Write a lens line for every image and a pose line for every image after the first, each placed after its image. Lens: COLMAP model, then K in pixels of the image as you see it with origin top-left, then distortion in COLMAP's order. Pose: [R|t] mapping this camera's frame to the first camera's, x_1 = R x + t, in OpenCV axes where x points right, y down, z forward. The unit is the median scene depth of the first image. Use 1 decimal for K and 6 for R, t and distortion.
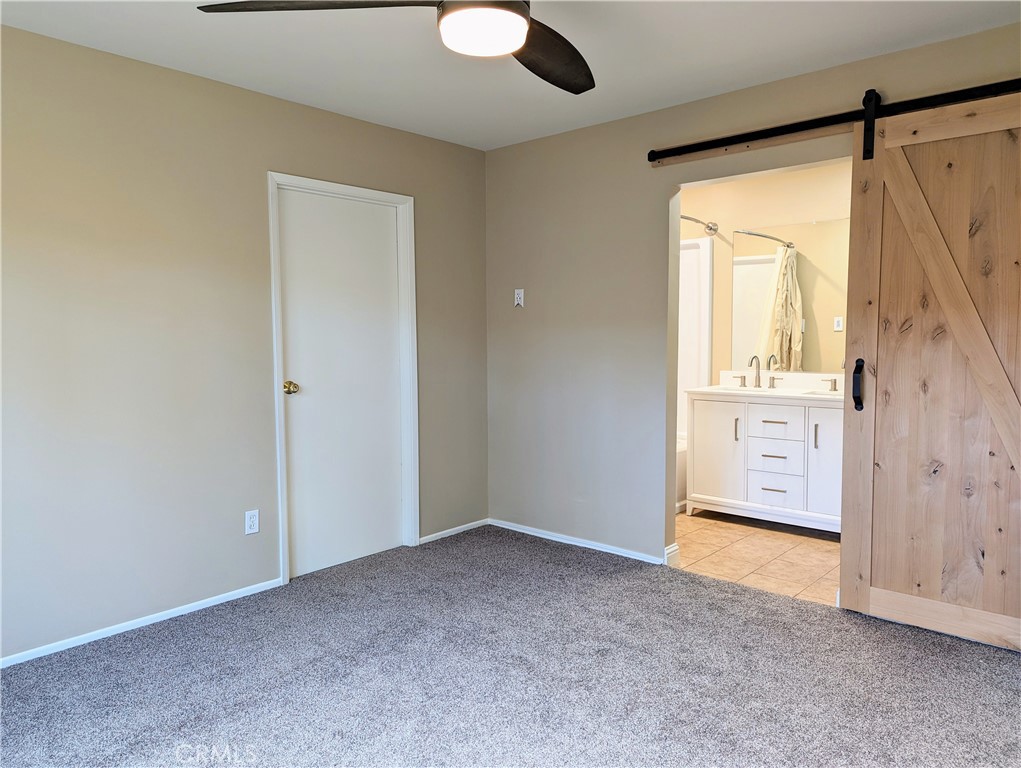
lens RADIAL K [[709.5, 0, 510.5], [0, 709.5, 384.0], [0, 0, 1]] dist [0.002434, -0.002602]
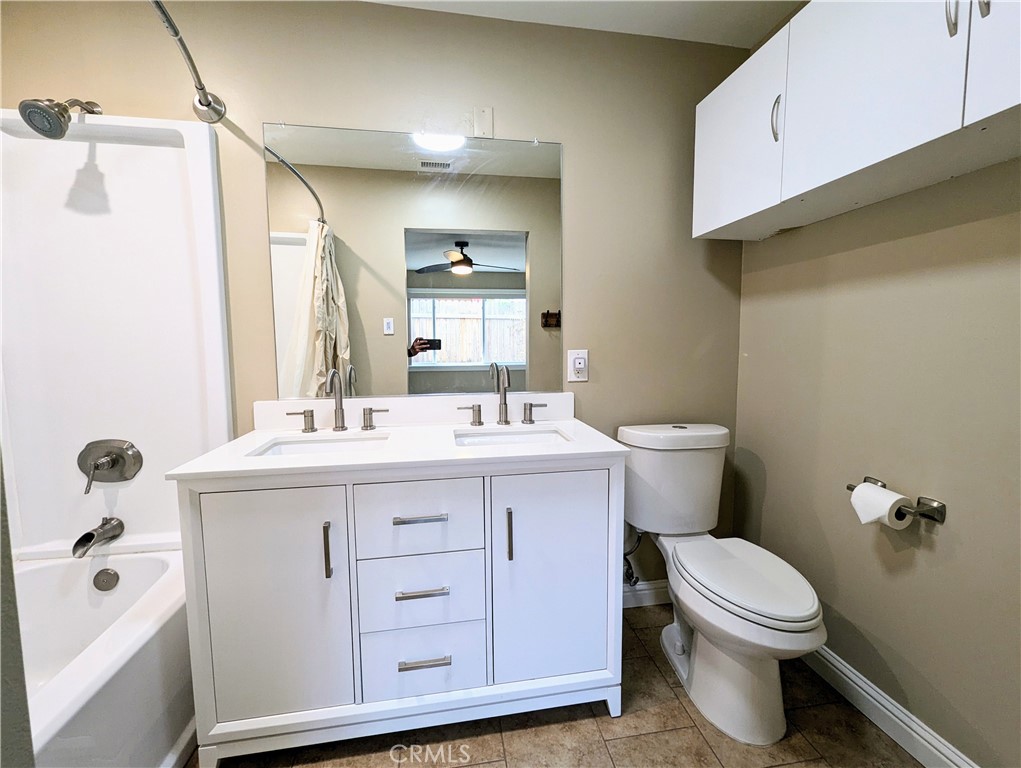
lens RADIAL K [[438.2, 0, 510.5], [0, 438.2, 384.0], [0, 0, 1]] dist [-0.002205, -0.000055]
pose [[0.631947, -0.066955, 0.772114, 0.142332], [0.058076, 0.997551, 0.038971, -0.027175], [-0.772833, 0.020213, 0.634288, 0.549630]]
